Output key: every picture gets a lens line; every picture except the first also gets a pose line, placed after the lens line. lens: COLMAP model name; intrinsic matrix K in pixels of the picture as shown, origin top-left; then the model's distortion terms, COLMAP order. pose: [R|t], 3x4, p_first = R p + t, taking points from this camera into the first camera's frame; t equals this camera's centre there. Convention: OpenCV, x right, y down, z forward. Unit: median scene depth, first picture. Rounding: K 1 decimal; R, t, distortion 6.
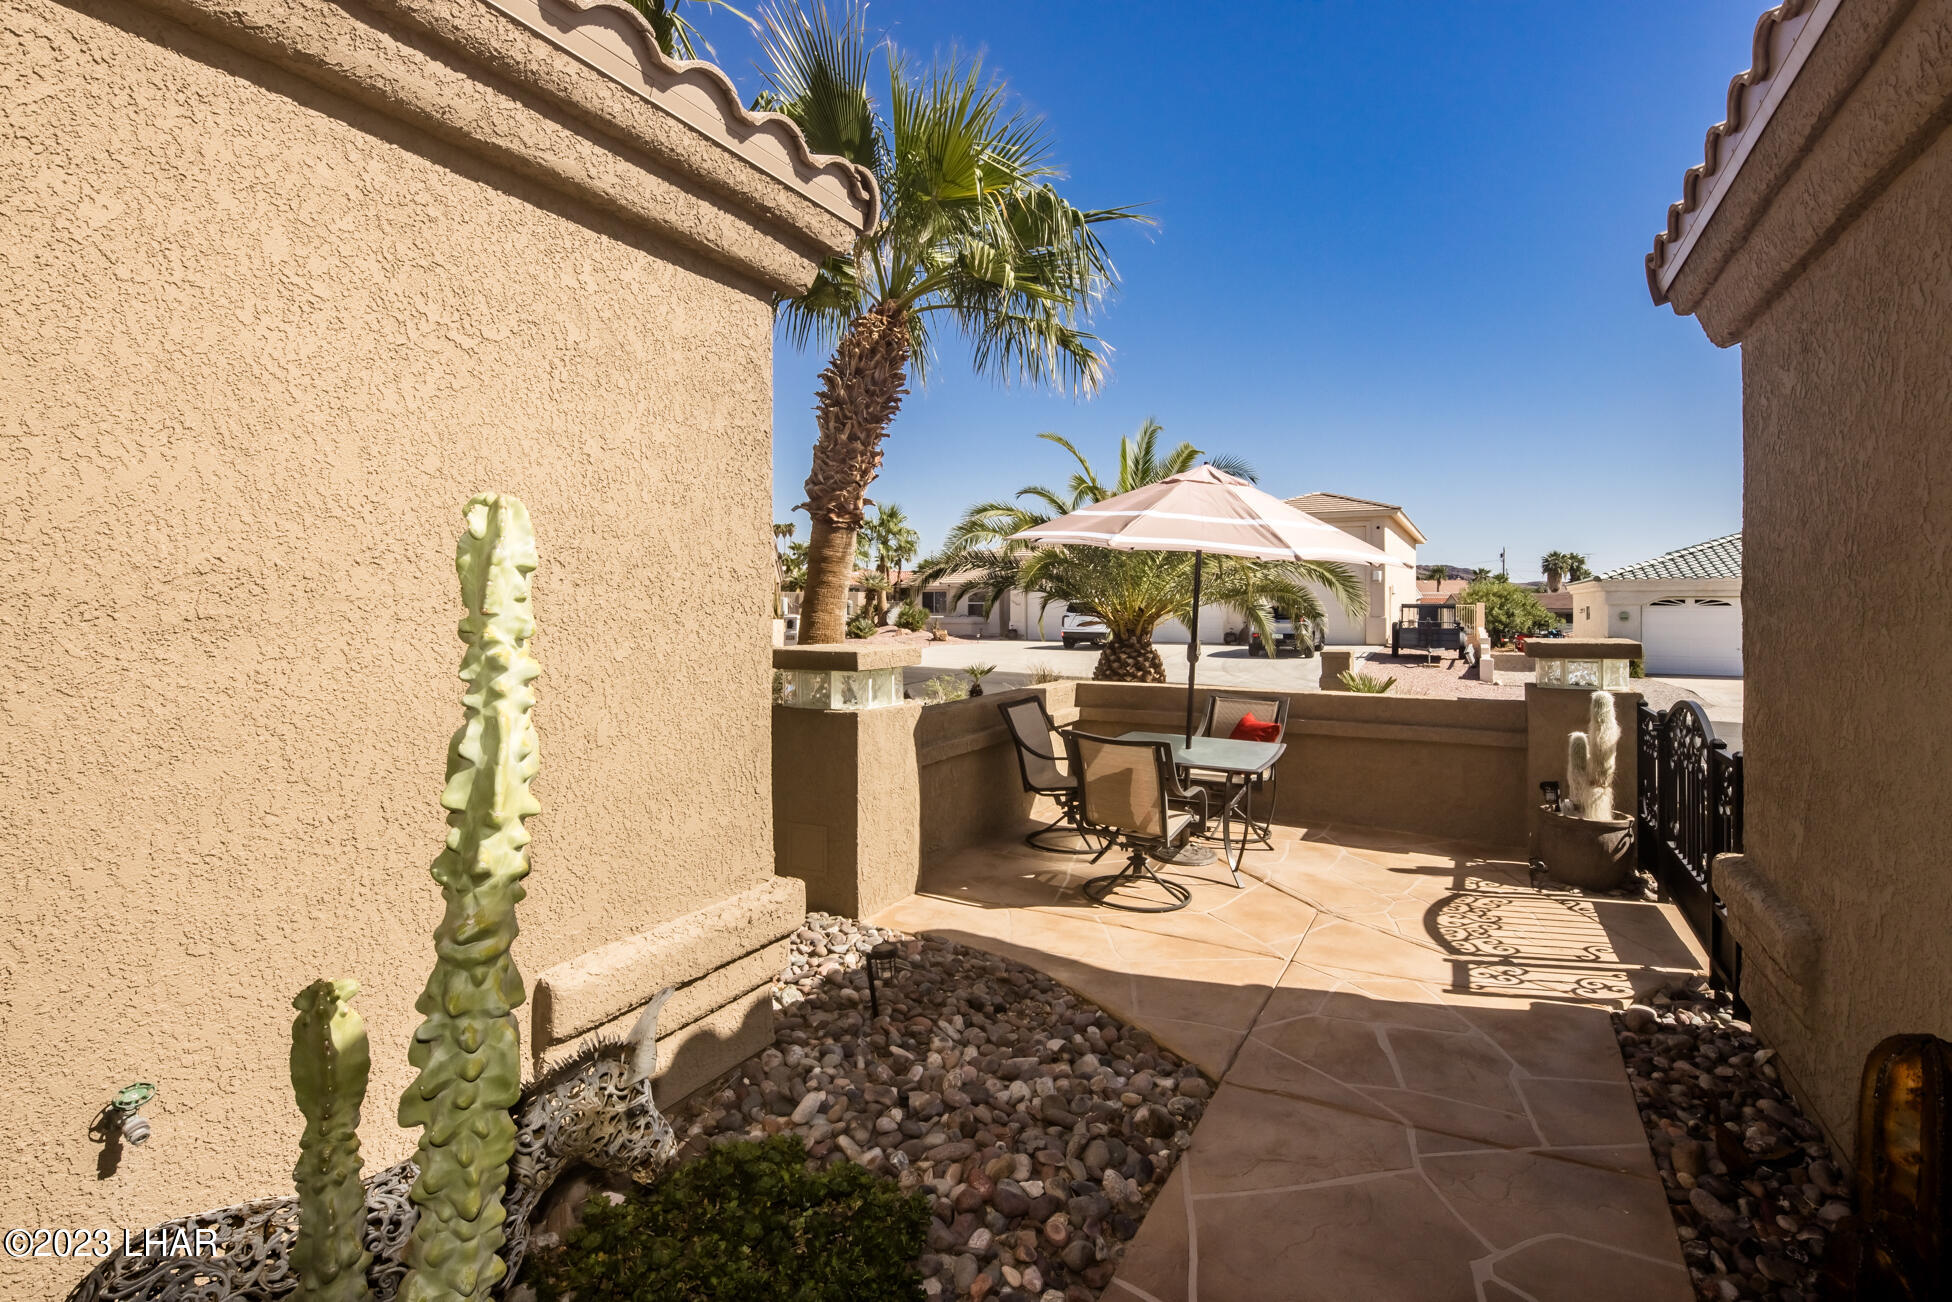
lens RADIAL K [[915.2, 0, 984.8], [0, 915.2, 622.9], [0, 0, 1]] dist [0.000294, -0.000396]
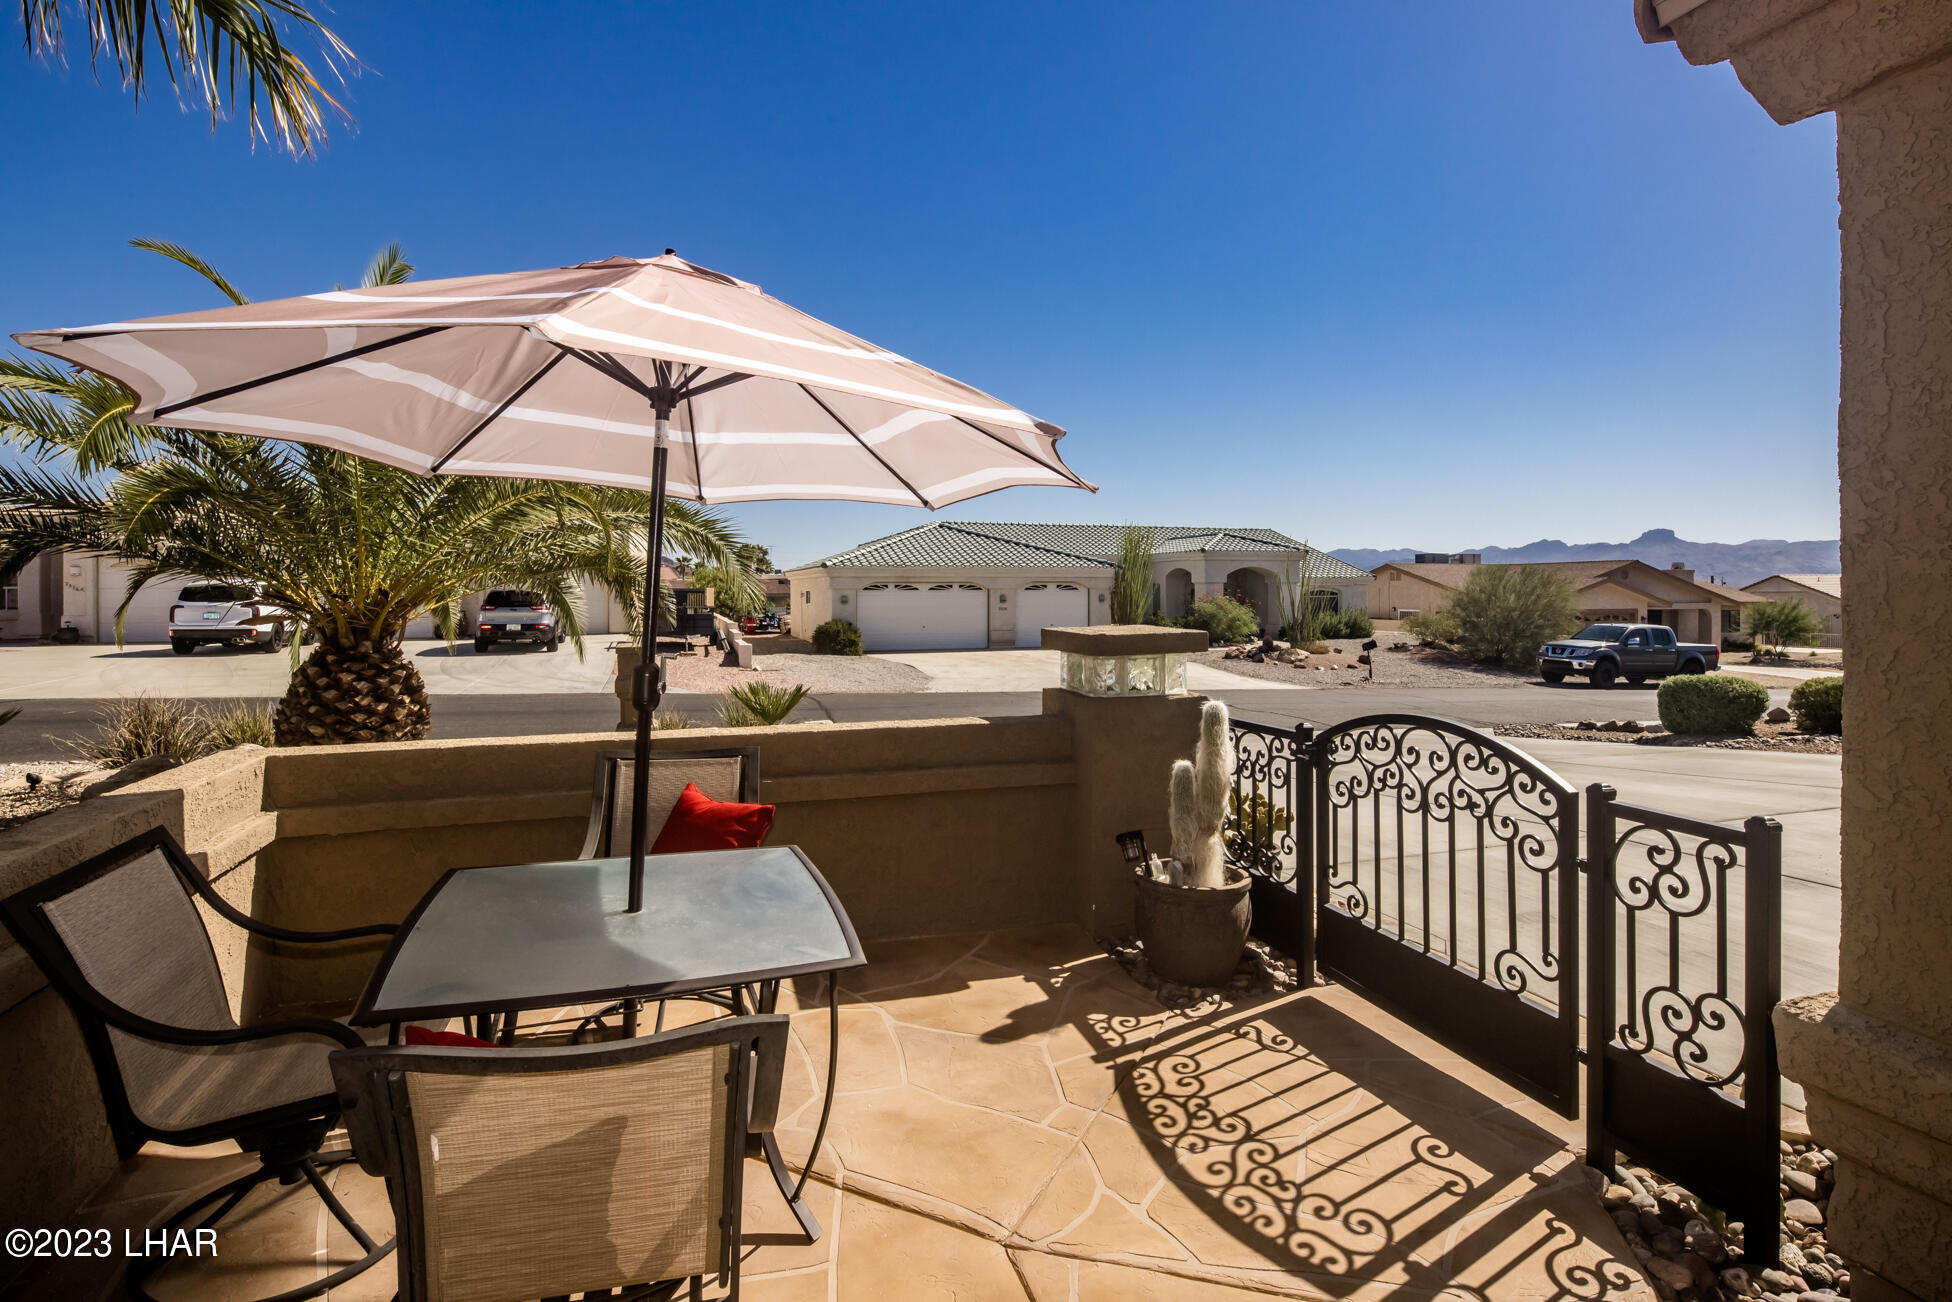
lens RADIAL K [[928.2, 0, 975.0], [0, 928.2, 592.3], [0, 0, 1]] dist [0.000434, -0.000402]
pose [[0.694165, -0.002557, 0.719811, 0.017708], [0.015690, 0.999810, -0.011579, -0.003772], [-0.719645, 0.019331, 0.694073, 0.510741]]
